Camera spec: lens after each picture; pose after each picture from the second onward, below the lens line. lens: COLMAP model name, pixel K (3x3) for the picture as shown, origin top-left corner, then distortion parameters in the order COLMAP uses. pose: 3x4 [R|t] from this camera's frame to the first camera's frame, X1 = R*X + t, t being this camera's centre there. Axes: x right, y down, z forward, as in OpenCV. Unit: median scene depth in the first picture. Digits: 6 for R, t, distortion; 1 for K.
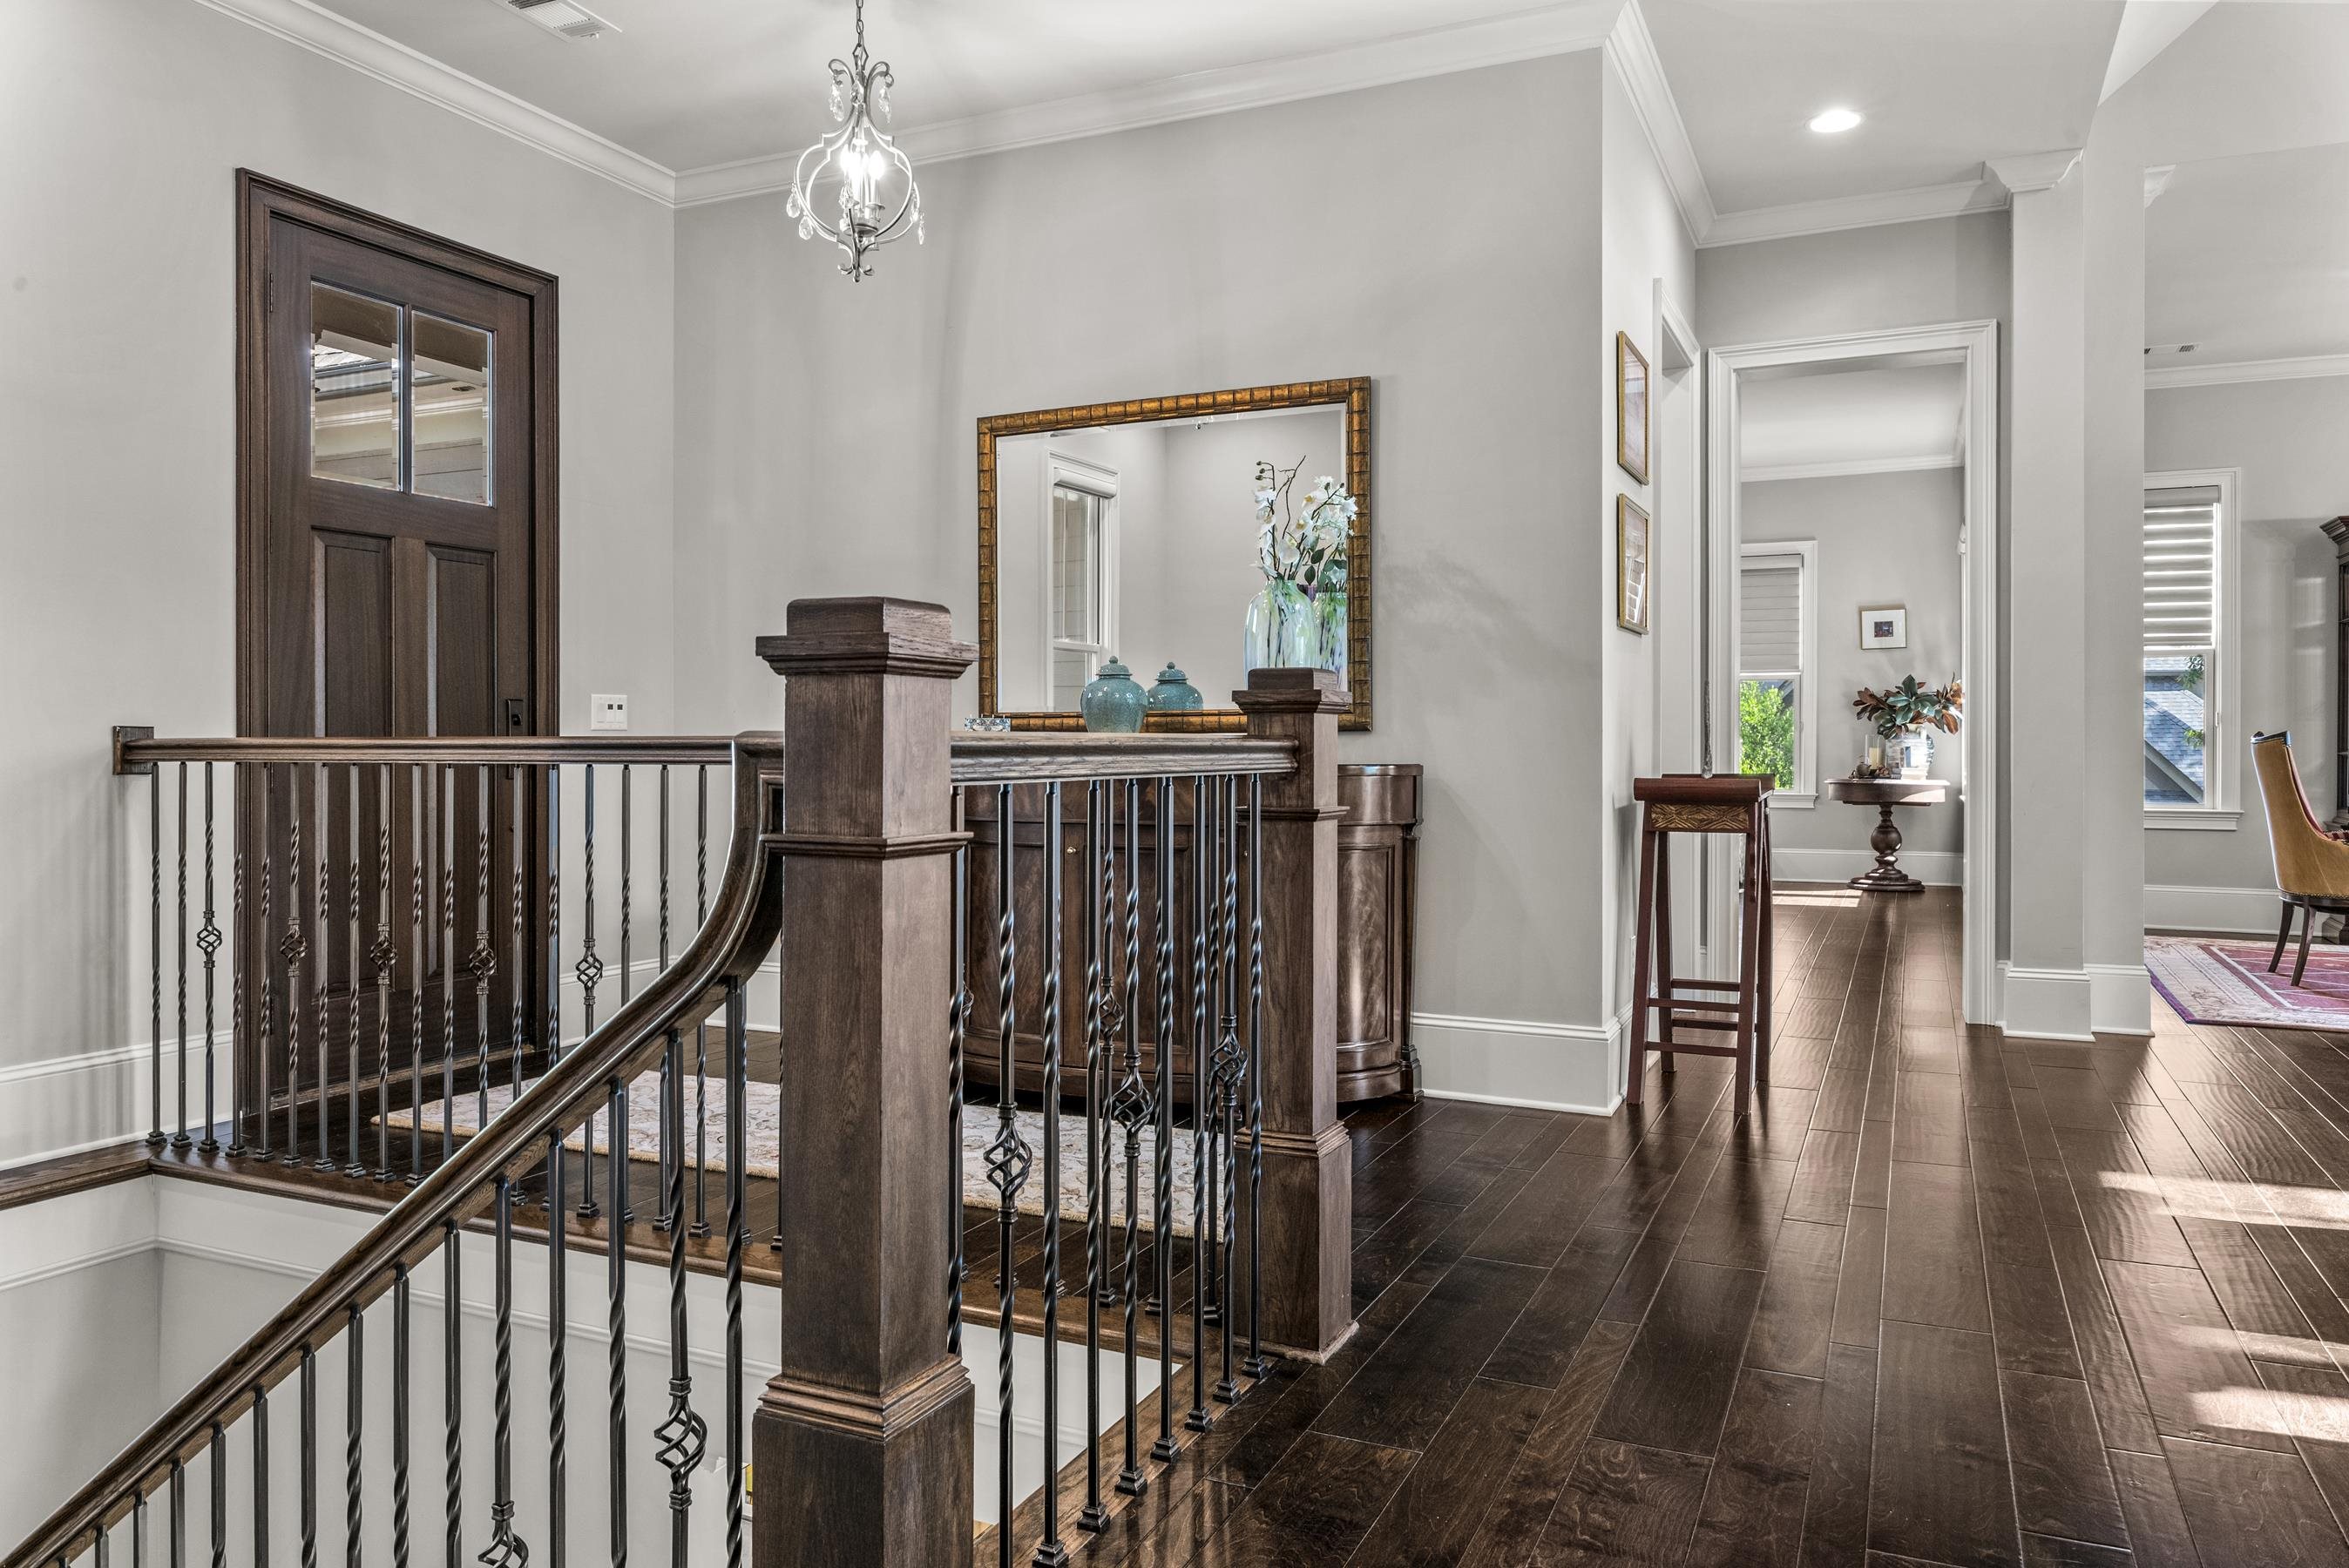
lens RADIAL K [[1596.1, 0, 1163.1], [0, 1596.1, 755.5], [0, 0, 1]] dist [0.024695, -0.000036]
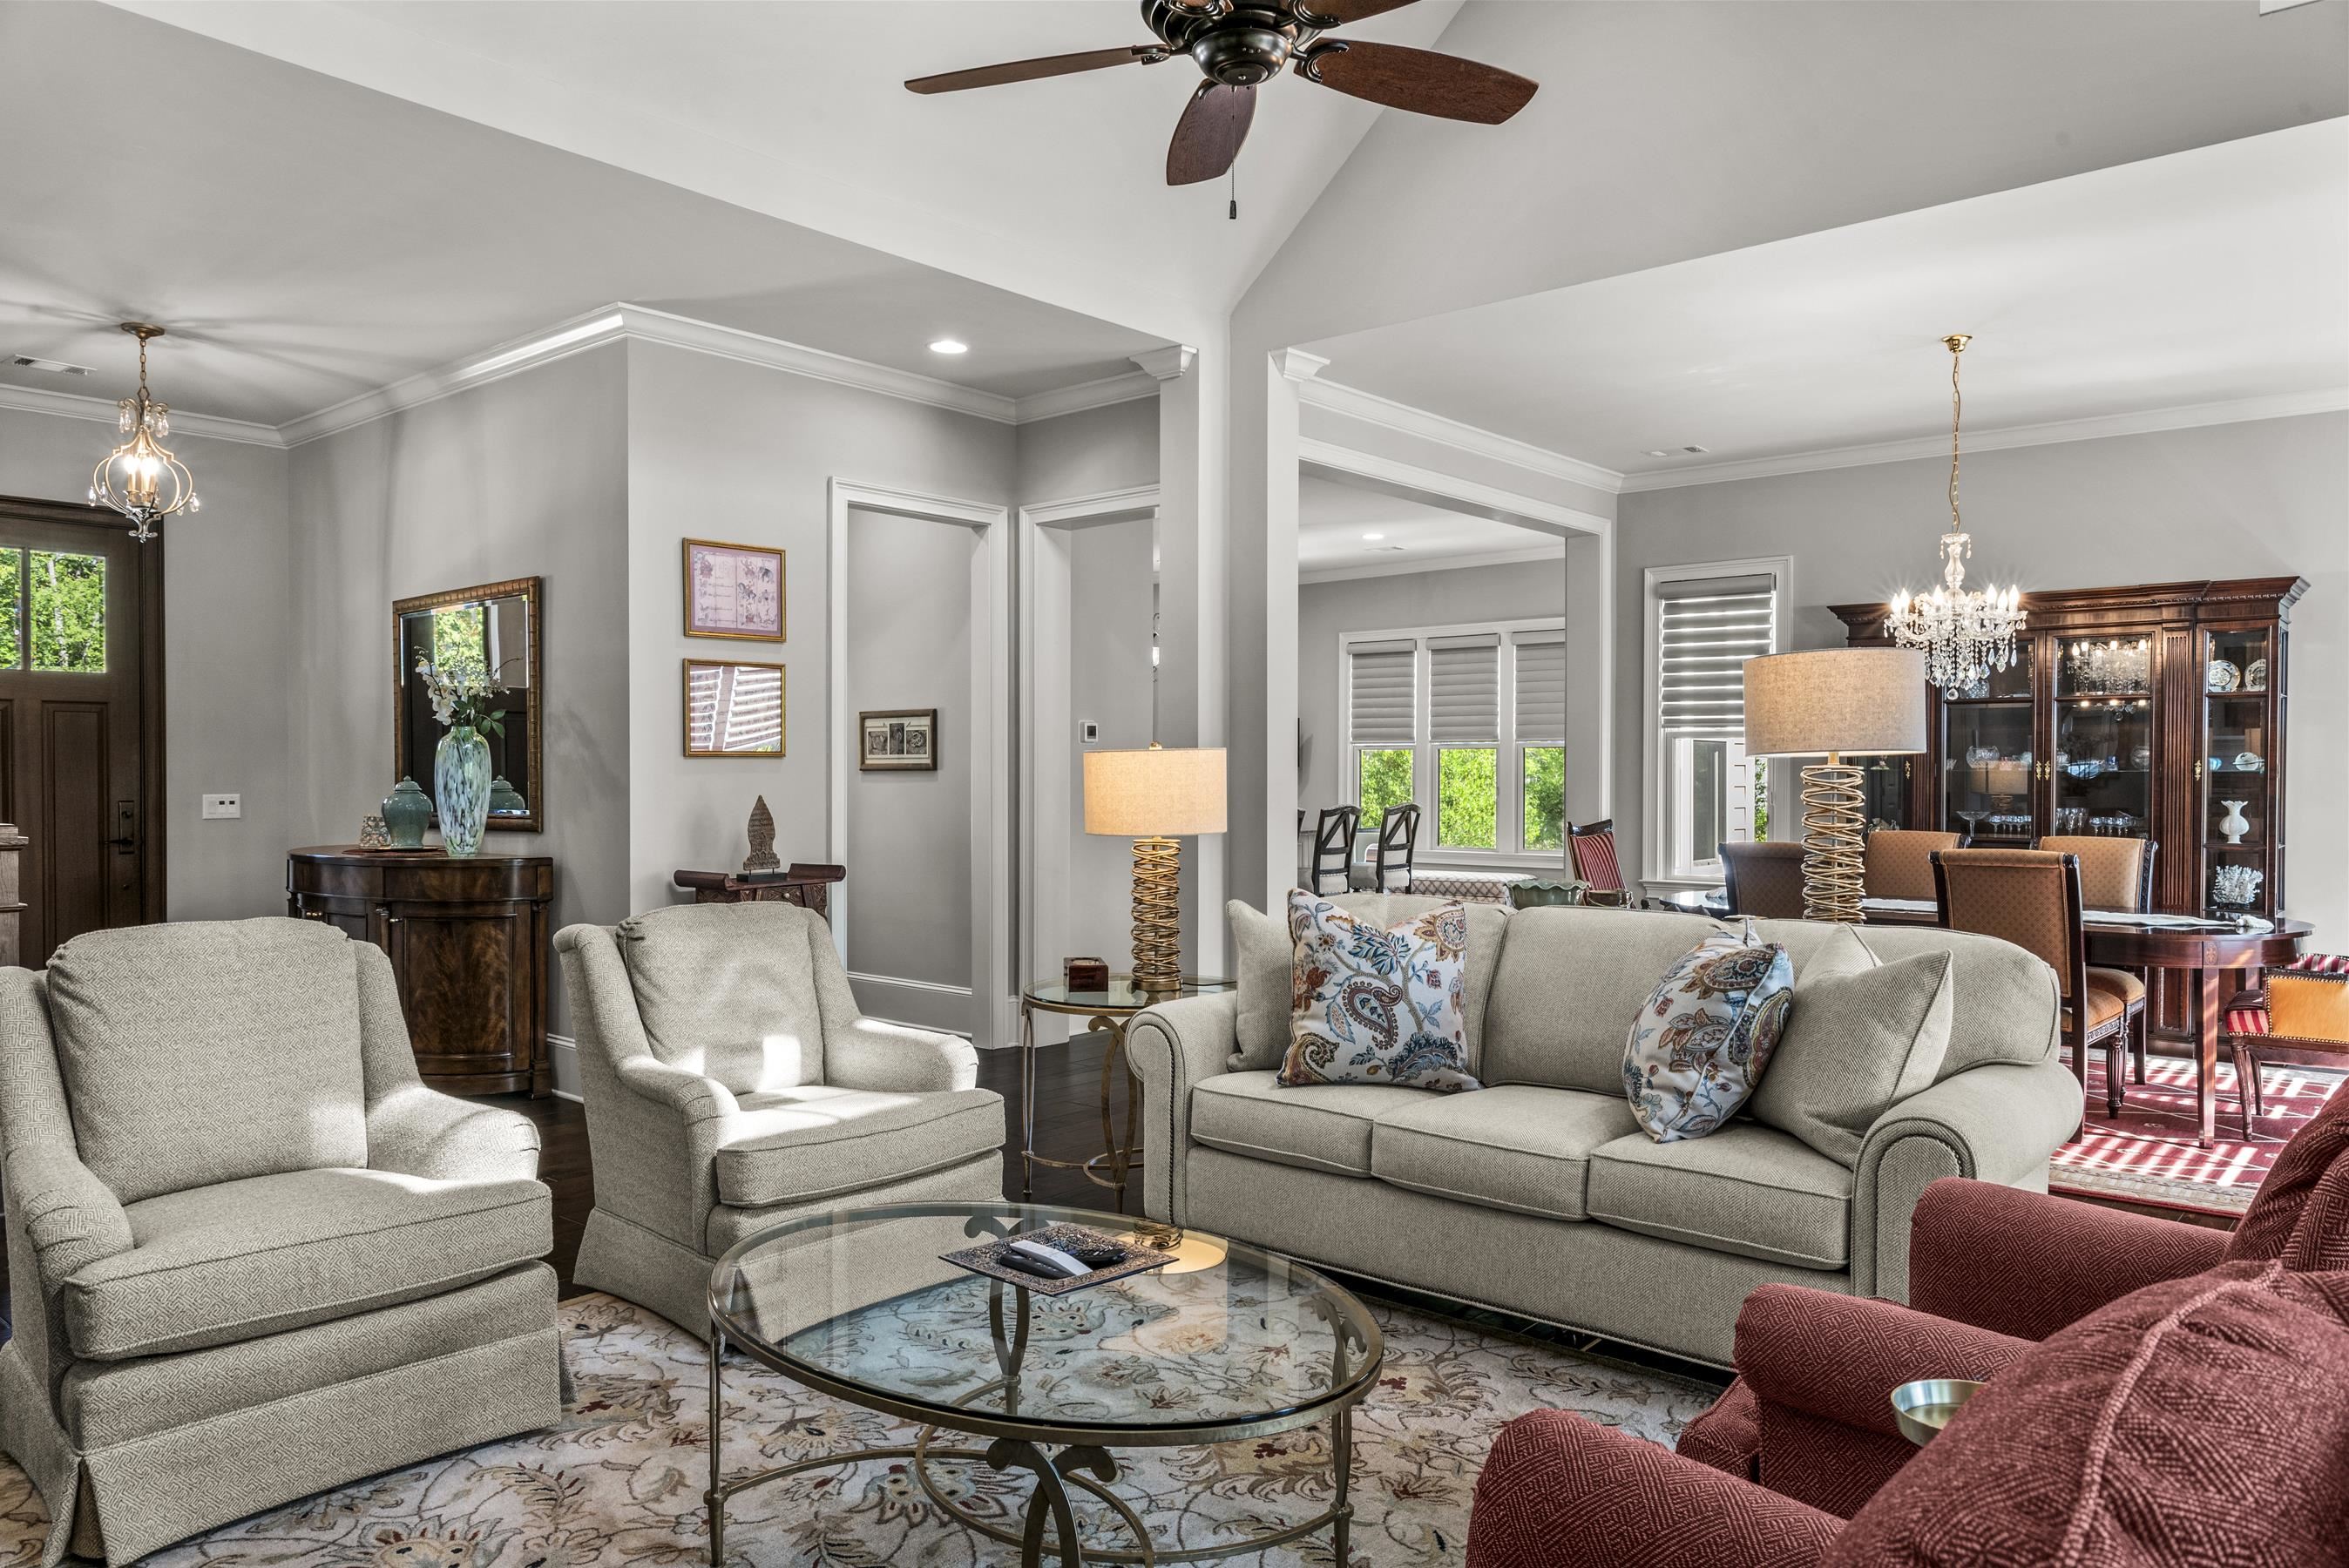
lens RADIAL K [[1586.1, 0, 1168.9], [0, 1586.1, 774.3], [0, 0, 1]] dist [-0.004417, -0.000138]
pose [[0.959988, 0.002493, -0.280031, 0.566620], [-0.002470, 0.999997, 0.000434, -0.038056], [0.280031, 0.000275, 0.959991, -0.081735]]
